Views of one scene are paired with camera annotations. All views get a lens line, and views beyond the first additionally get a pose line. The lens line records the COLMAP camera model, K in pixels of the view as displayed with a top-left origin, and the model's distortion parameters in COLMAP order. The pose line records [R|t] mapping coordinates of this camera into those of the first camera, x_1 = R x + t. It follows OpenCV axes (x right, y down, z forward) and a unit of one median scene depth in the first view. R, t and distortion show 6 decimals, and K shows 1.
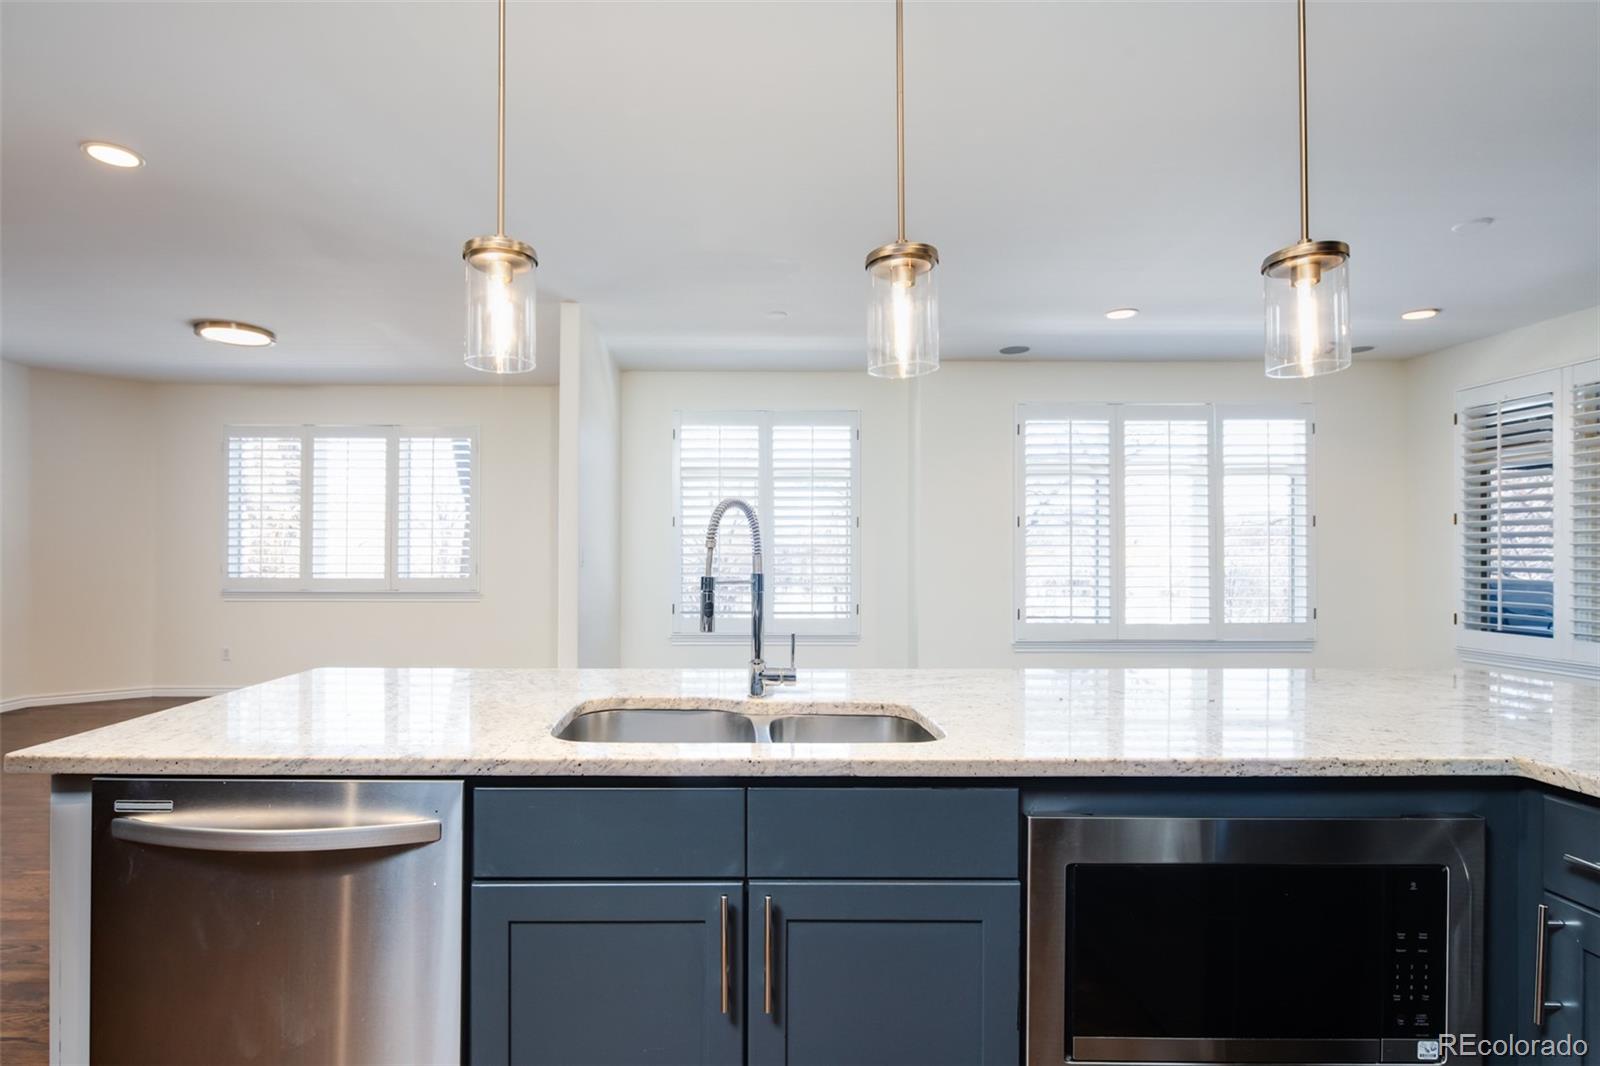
lens RADIAL K [[817.1, 0, 739.6], [0, 817.1, 561.0], [0, 0, 1]] dist [-0.001464, -0.000400]
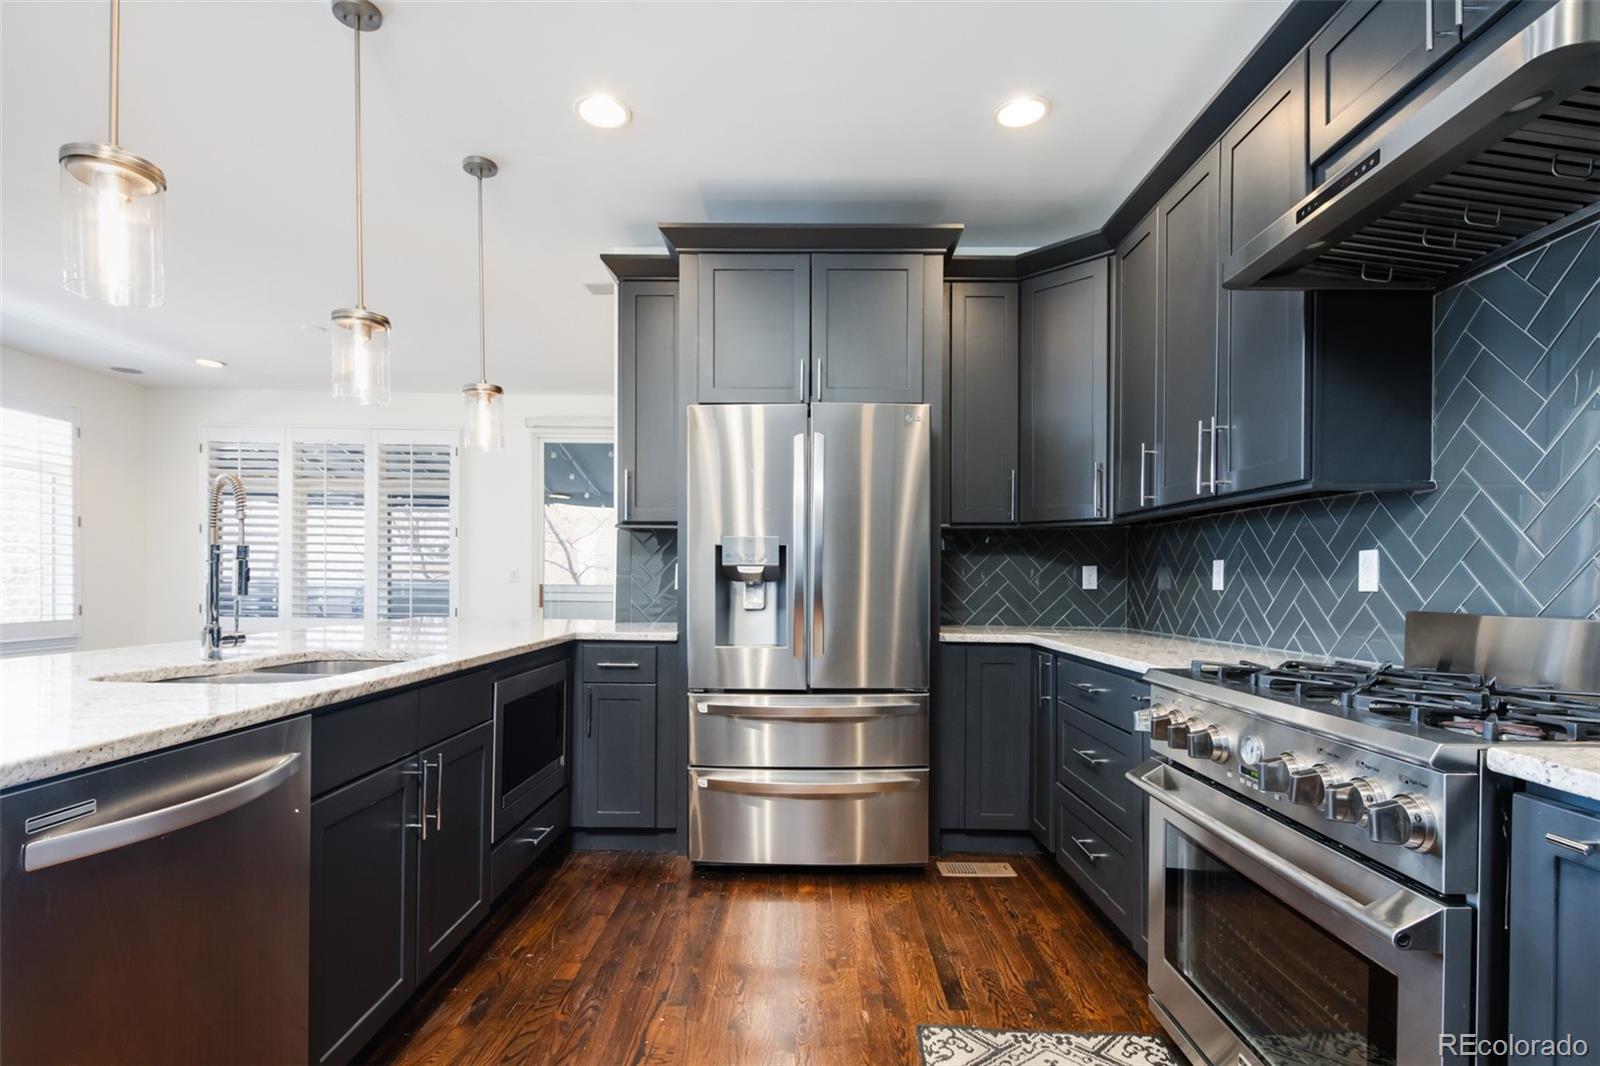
lens RADIAL K [[794.3, 0, 797.9], [0, 794.3, 587.7], [0, 0, 1]] dist [-0.000293, -0.000107]
pose [[0.017753, -0.012314, 0.999767, -0.371614], [-0.008521, 0.999886, 0.012467, 0.018917], [-0.999806, -0.008740, 0.017646, 0.078482]]
